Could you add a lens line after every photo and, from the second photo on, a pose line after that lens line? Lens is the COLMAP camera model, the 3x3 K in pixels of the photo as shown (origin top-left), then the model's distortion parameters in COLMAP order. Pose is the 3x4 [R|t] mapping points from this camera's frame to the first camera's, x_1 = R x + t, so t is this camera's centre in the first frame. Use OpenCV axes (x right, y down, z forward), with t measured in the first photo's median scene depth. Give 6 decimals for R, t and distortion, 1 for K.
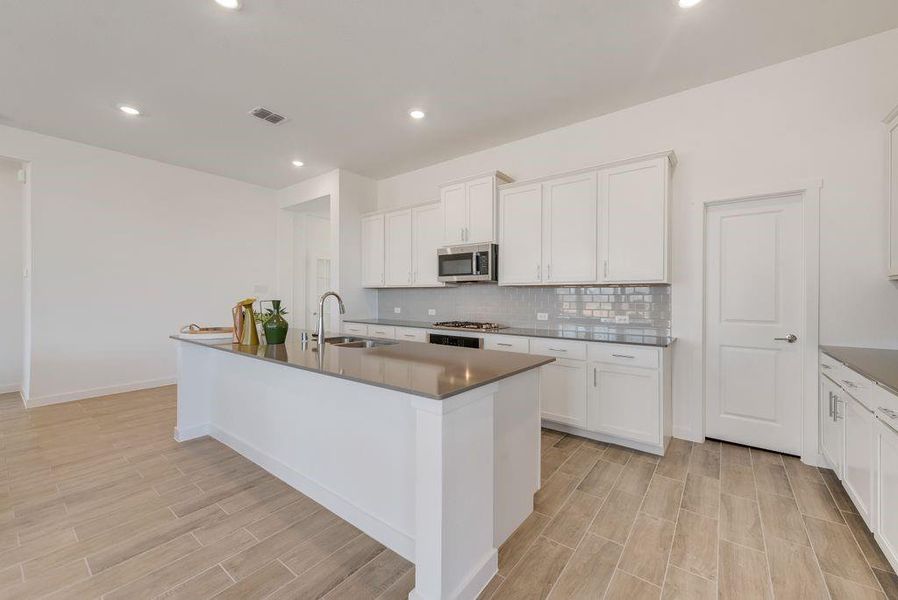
lens RADIAL K [[356.5, 0, 447.2], [0, 356.5, 295.4], [0, 0, 1]] dist [0.010247, -0.000382]
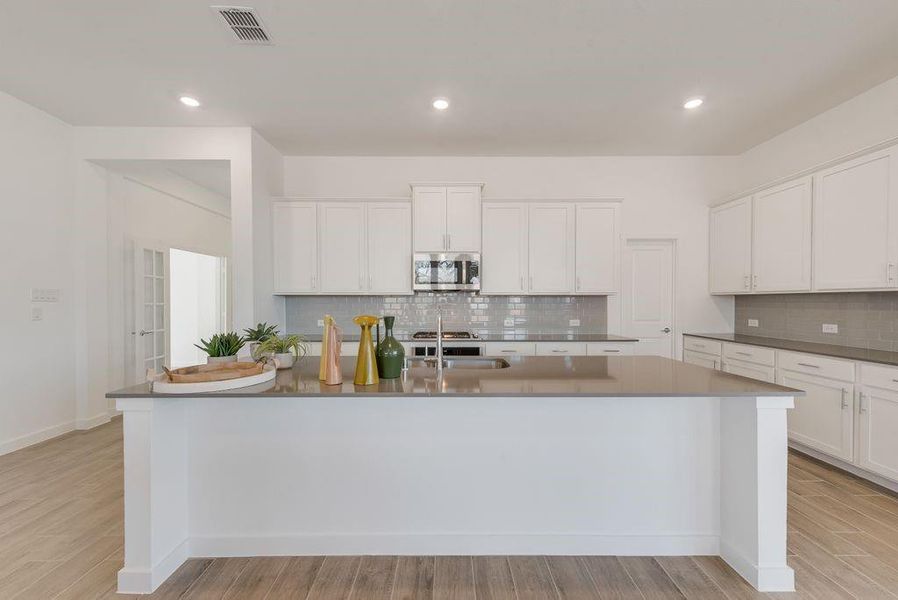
lens RADIAL K [[358.2, 0, 442.8], [0, 358.2, 299.1], [0, 0, 1]] dist [0.006252, -0.000454]
pose [[0.785684, 0.005004, 0.618607, -0.611870], [0.002285, 0.999937, -0.010991, -0.003674], [-0.618623, 0.010048, 0.785623, 0.274997]]
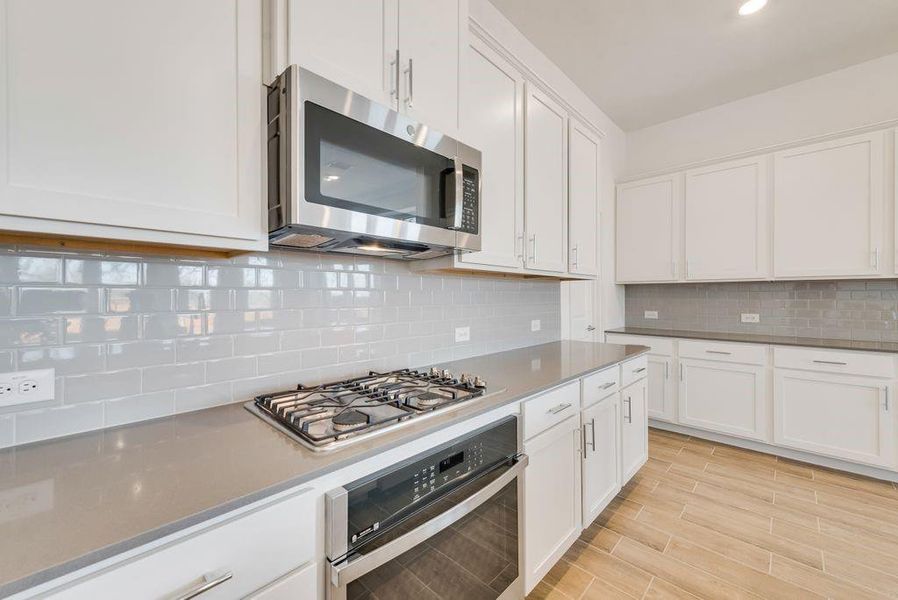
lens RADIAL K [[356.5, 0, 447.2], [0, 356.5, 295.4], [0, 0, 1]] dist [0.010247, -0.000382]
pose [[0.104187, 0.004197, 0.994549, -0.257836], [0.006068, 0.999970, -0.004855, 0.006032], [-0.994539, 0.006541, 0.104158, 1.030913]]
